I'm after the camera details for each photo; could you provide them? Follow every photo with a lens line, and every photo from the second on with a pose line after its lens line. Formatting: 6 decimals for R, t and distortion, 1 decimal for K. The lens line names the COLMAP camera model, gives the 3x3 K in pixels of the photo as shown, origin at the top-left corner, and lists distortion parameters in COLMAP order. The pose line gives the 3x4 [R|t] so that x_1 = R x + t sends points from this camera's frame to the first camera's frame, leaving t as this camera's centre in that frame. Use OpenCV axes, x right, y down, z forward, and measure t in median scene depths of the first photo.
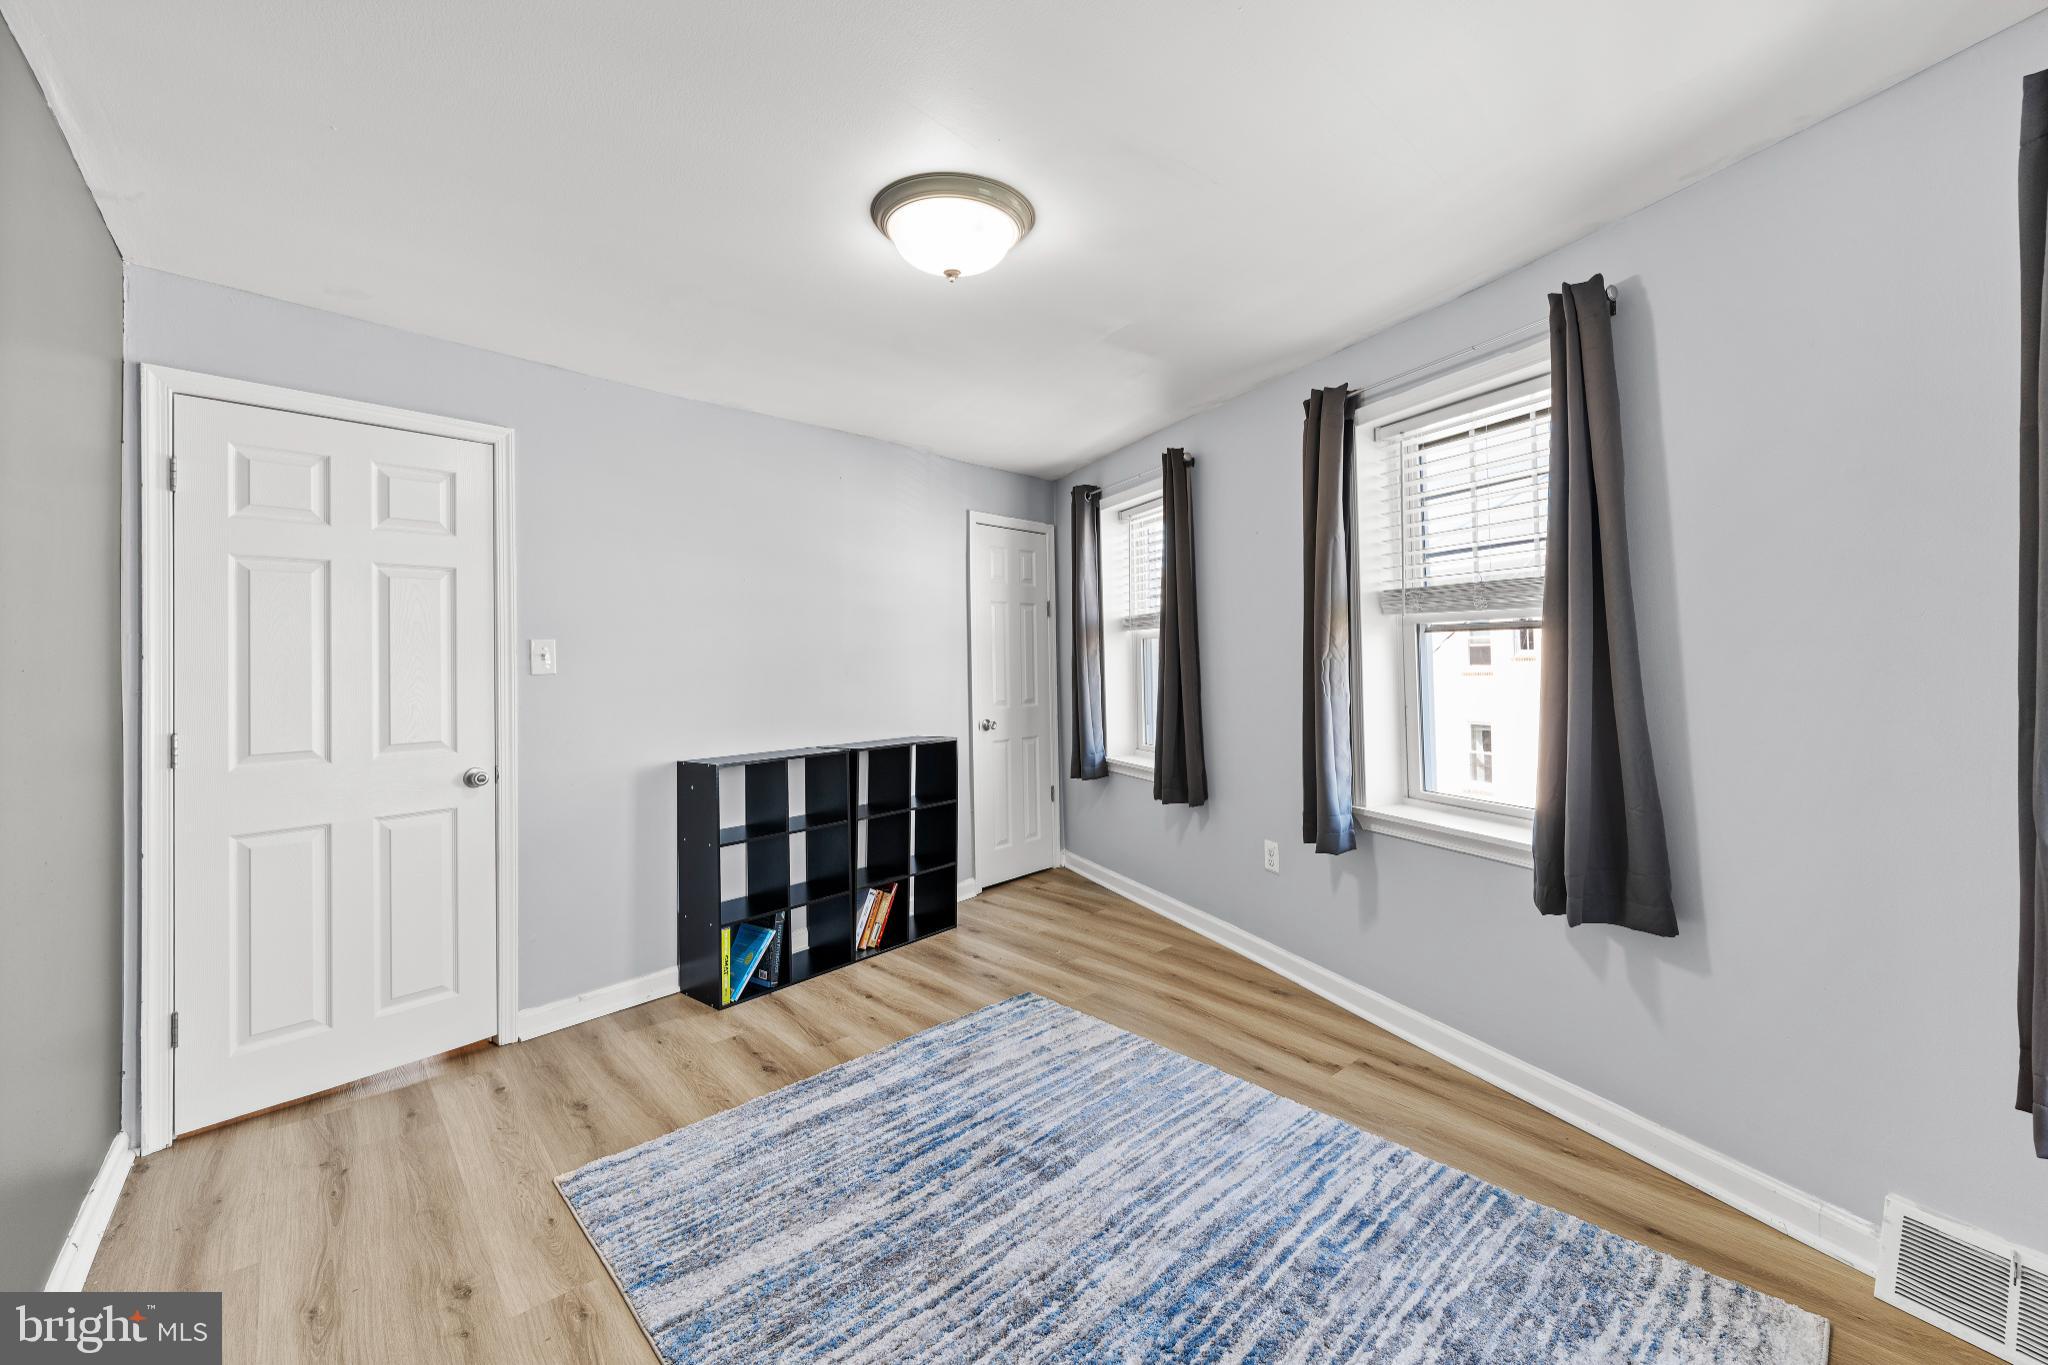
lens RADIAL K [[859.8, 0, 1027.5], [0, 859.8, 664.0], [0, 0, 1]] dist [0.000951, -0.000223]
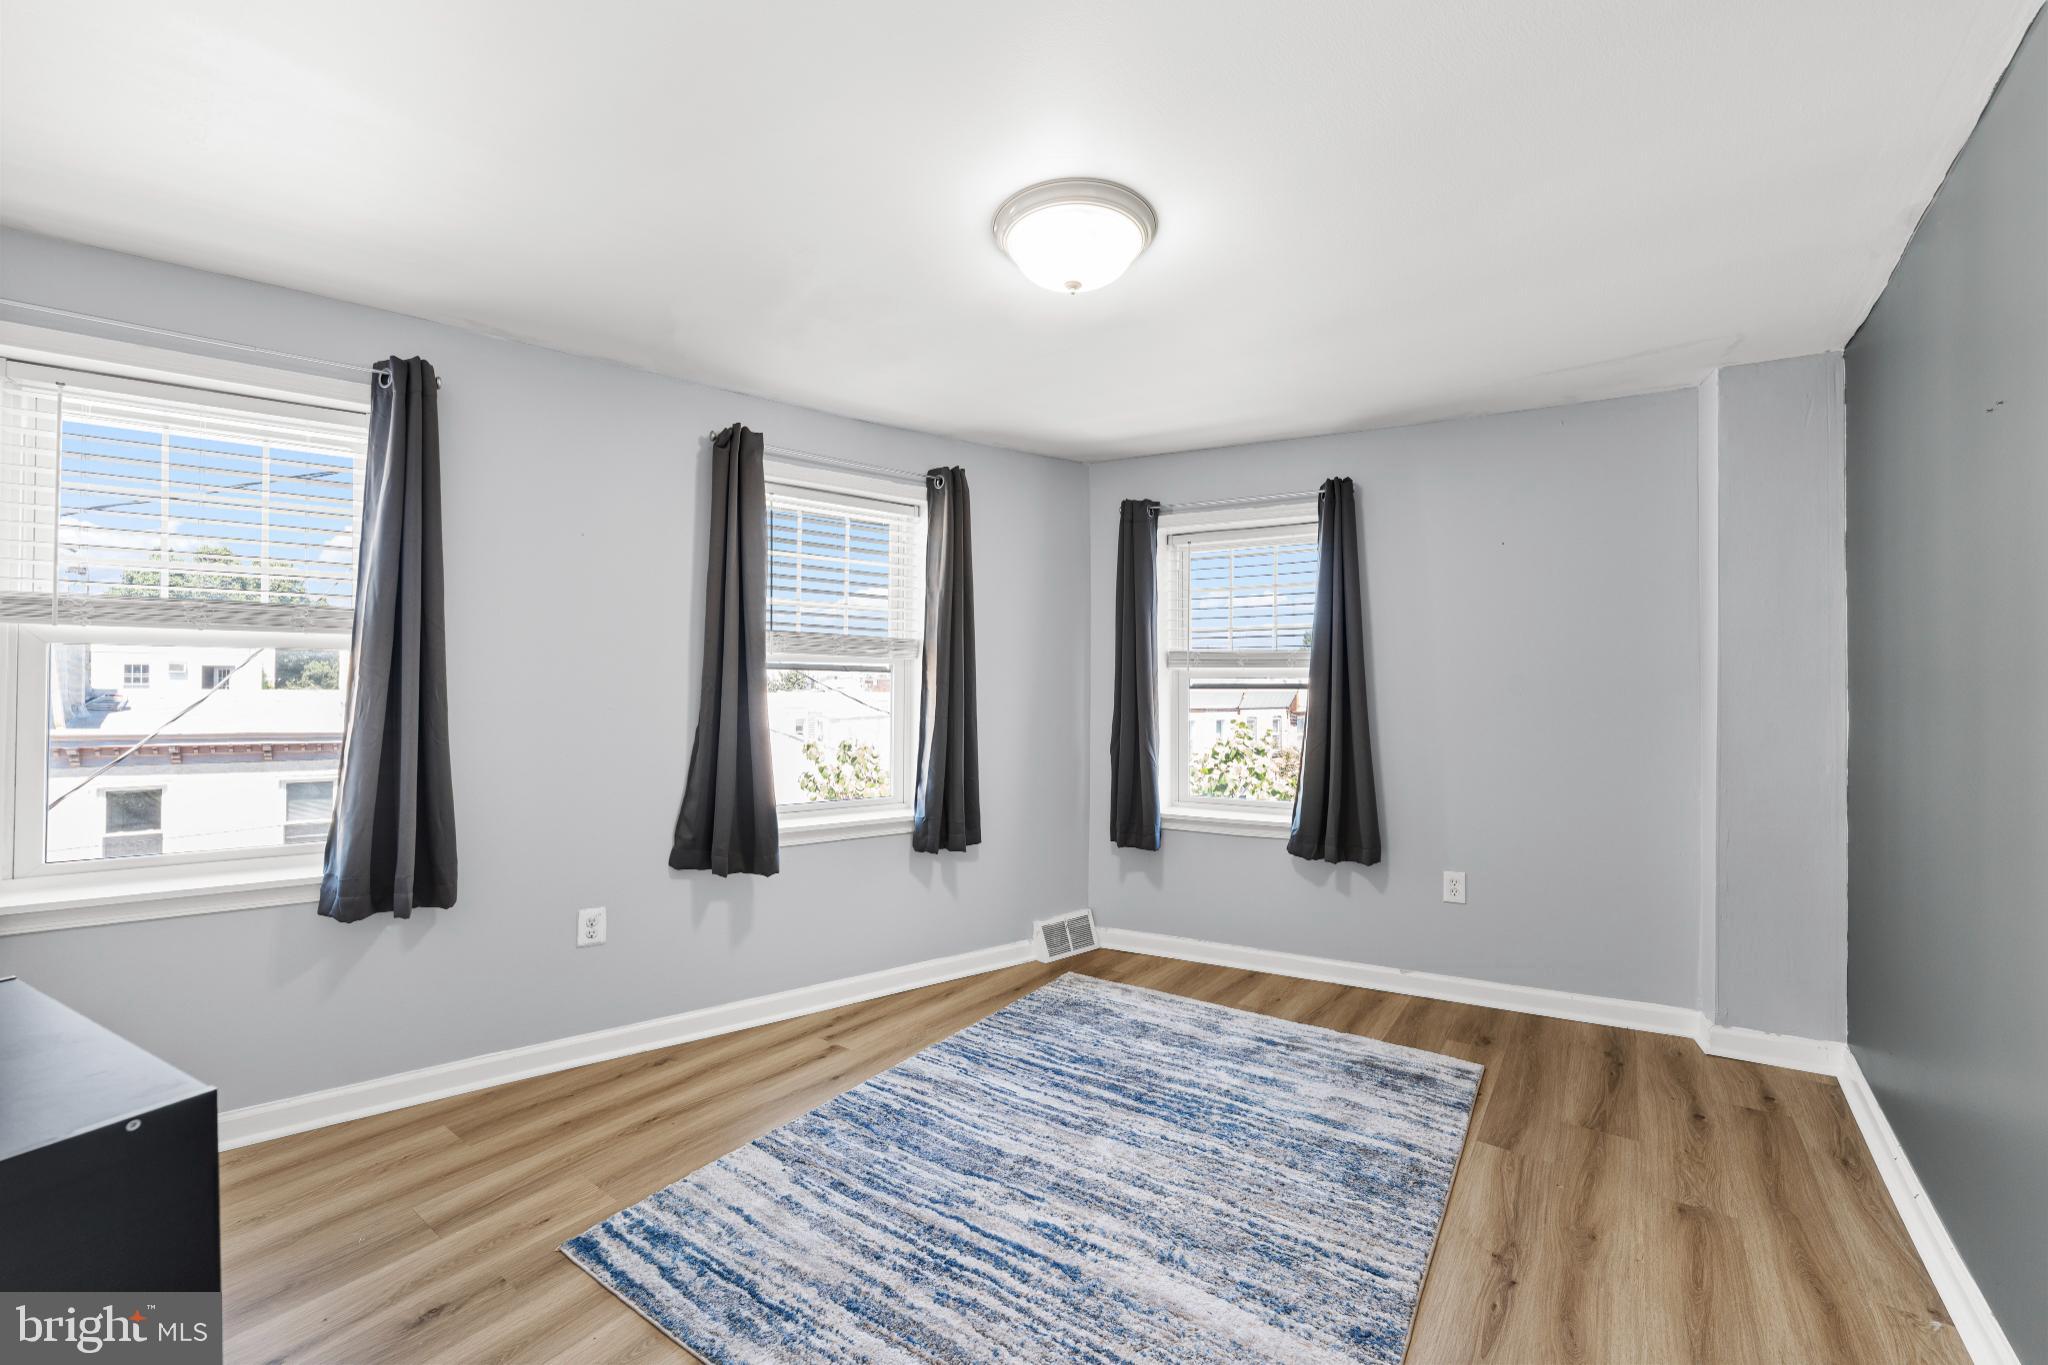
lens RADIAL K [[831.7, 0, 1024.0], [0, 831.7, 682.5], [0, 0, 1]] dist [0.015245, -0.007157]
pose [[-0.242786, 0.025243, 0.969751, -0.886736], [0.000012, 0.999661, -0.026019, 0.009686], [-0.970080, -0.006305, -0.242704, 1.138076]]
